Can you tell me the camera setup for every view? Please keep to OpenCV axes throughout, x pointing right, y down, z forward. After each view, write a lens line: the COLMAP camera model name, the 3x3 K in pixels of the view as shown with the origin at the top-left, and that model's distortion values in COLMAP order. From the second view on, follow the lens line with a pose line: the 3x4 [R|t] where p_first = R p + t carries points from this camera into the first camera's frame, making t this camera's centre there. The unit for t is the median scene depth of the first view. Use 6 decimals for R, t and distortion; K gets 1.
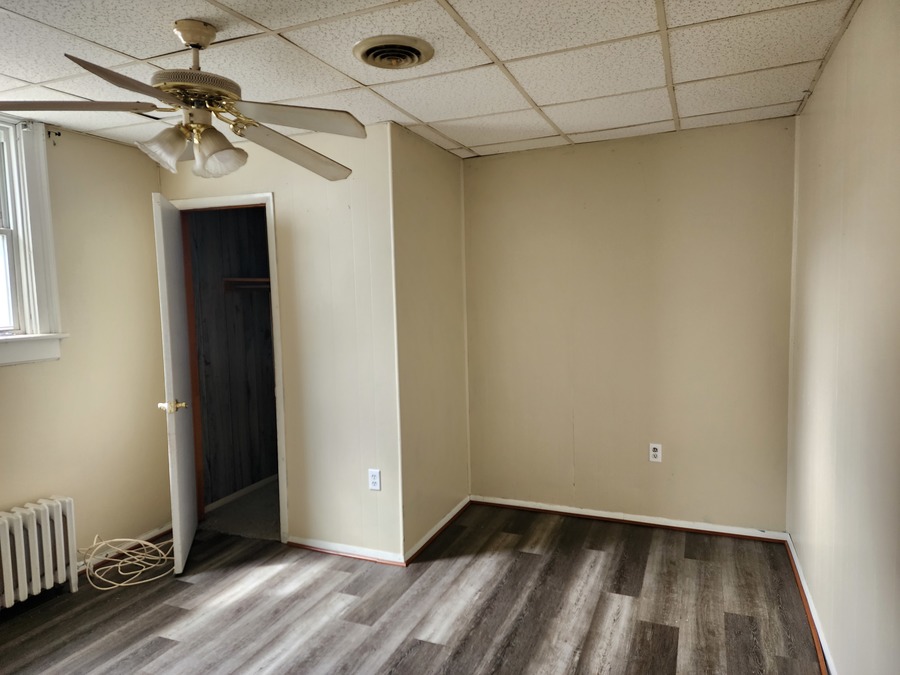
lens RADIAL K [[591.5, 0, 444.2], [0, 591.5, 337.8], [0, 0, 1]] dist [0.048264, -0.034839]
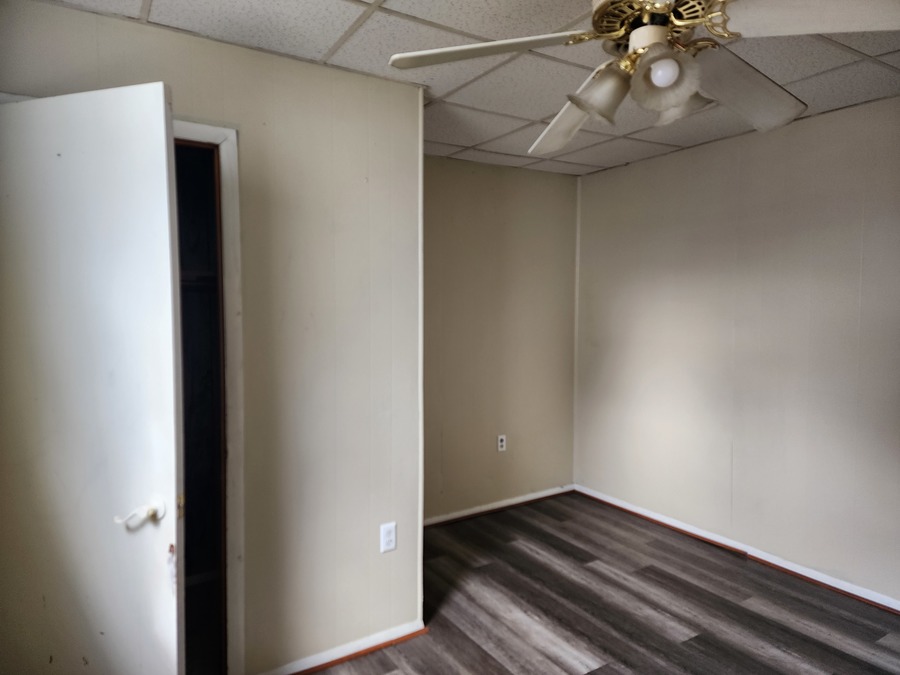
lens RADIAL K [[591.5, 0, 449.1], [0, 591.5, 331.9], [0, 0, 1]] dist [0.048264, -0.034839]
pose [[0.568242, -0.024306, 0.822503, -0.750762], [0.051526, 0.998653, -0.006086, -0.020052], [-0.821247, 0.045839, 0.568729, 0.518567]]
